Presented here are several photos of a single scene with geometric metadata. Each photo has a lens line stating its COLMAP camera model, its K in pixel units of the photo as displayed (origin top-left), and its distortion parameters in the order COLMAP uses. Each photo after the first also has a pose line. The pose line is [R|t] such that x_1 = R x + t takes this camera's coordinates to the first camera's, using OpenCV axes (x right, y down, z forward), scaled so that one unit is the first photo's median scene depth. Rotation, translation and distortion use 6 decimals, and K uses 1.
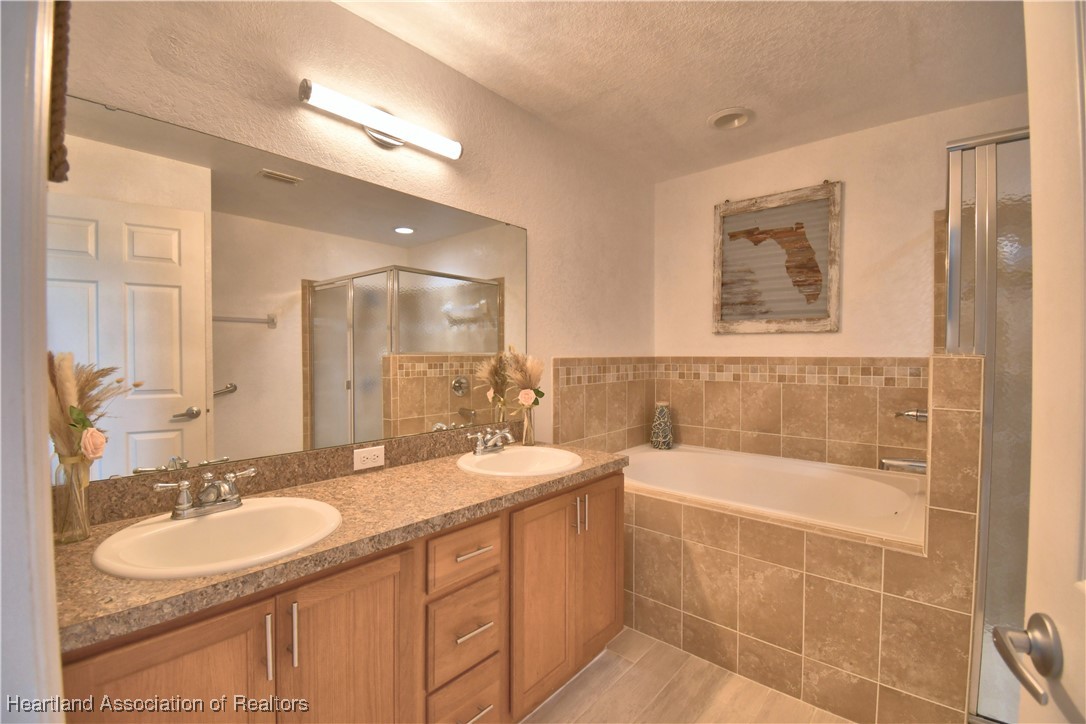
lens RADIAL K [[475.7, 0, 543.1], [0, 475.7, 356.4], [0, 0, 1]] dist [0.008658, -0.018439]
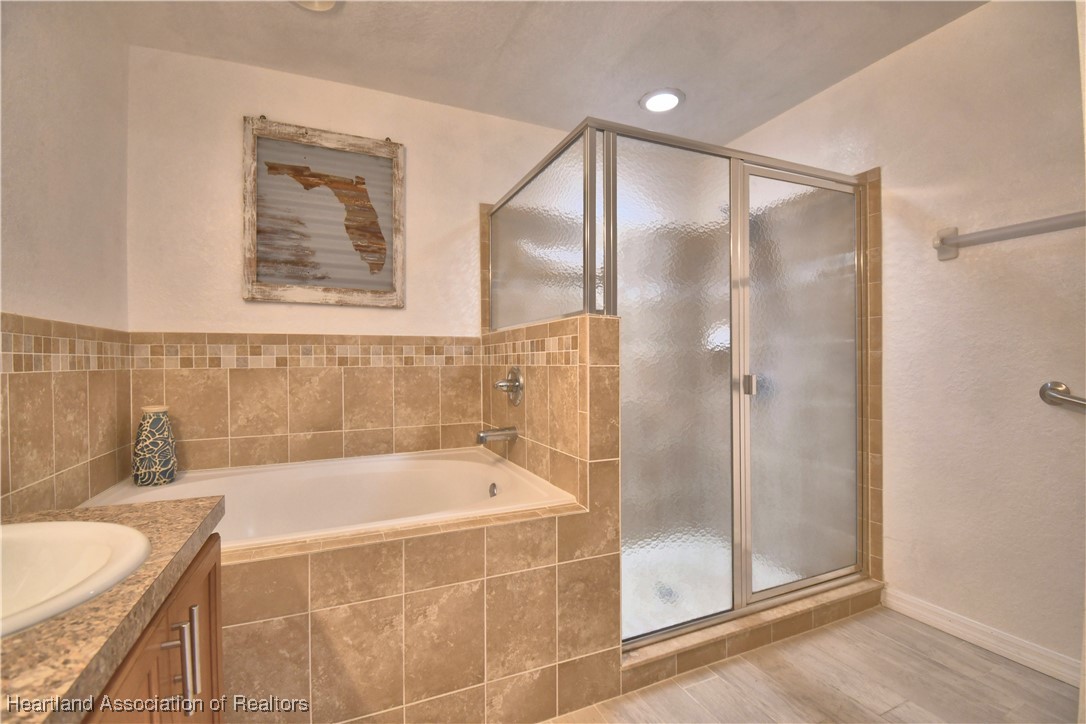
lens RADIAL K [[475.7, 0, 537.8], [0, 475.7, 362.3], [0, 0, 1]] dist [0.008658, -0.018439]
pose [[0.434195, -0.003642, 0.900811, -0.092509], [0.013780, 0.999902, -0.002599, 0.057847], [-0.900713, 0.013541, 0.434203, 0.365791]]
